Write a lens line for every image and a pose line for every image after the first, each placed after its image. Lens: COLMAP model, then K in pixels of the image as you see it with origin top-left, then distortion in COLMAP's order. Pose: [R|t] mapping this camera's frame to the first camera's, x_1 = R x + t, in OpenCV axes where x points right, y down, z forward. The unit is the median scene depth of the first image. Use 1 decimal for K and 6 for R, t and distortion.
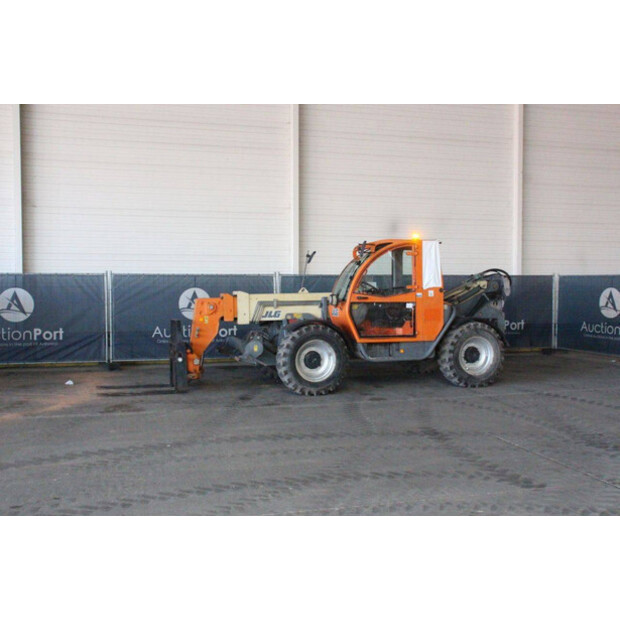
lens RADIAL K [[664.7, 0, 301.2], [0, 664.7, 309.9], [0, 0, 1]] dist [-0.086930, 0.196337]
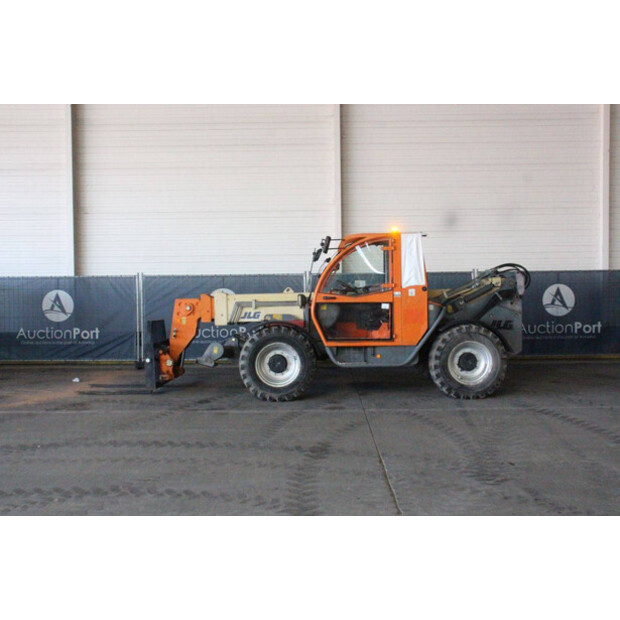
lens RADIAL K [[664.7, 0, 301.2], [0, 664.7, 309.9], [0, 0, 1]] dist [-0.086930, 0.196337]
pose [[0.959121, -0.000214, -0.282996, 0.298470], [0.000414, 1.000000, 0.000645, -0.001842], [0.282995, -0.000736, 0.959121, 0.096319]]
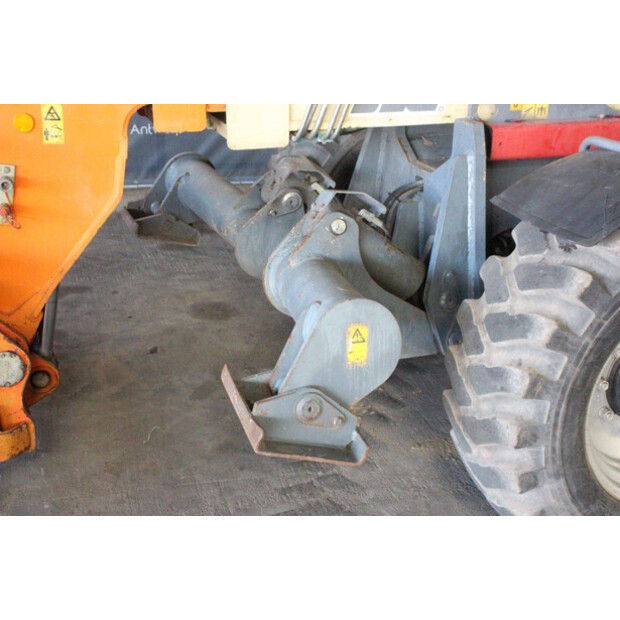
lens RADIAL K [[906.0, 0, 310.0], [0, 906.0, 310.0], [0, 0, 1]] dist [0.114572, 0.057667]
pose [[0.998718, 0.012579, 0.049035, -0.083235], [-0.028014, 0.944136, 0.328364, -0.020340], [-0.042165, -0.329317, 0.943277, 0.728954]]
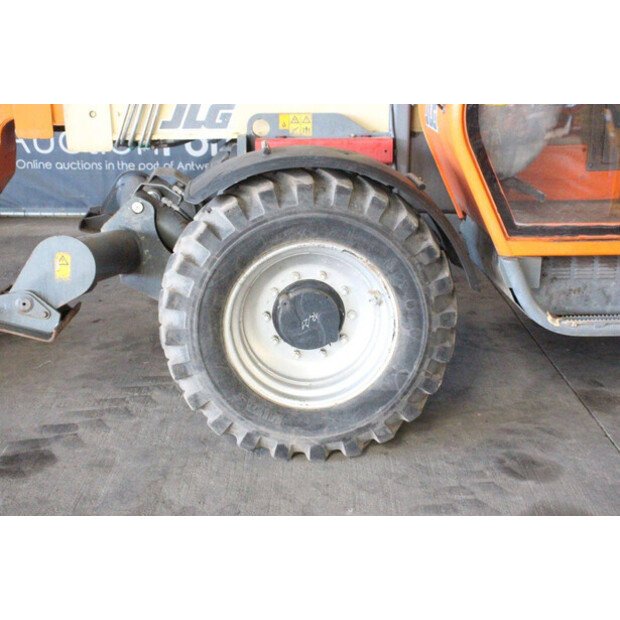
lens RADIAL K [[994.5, 0, 310.0], [0, 994.5, 310.0], [0, 0, 1]] dist [0.101712, 0.051653]
pose [[0.970764, 0.066785, -0.230557, 0.097338], [-0.007690, 0.968675, 0.248214, -0.017695], [0.239911, -0.239185, 0.940868, 0.613669]]
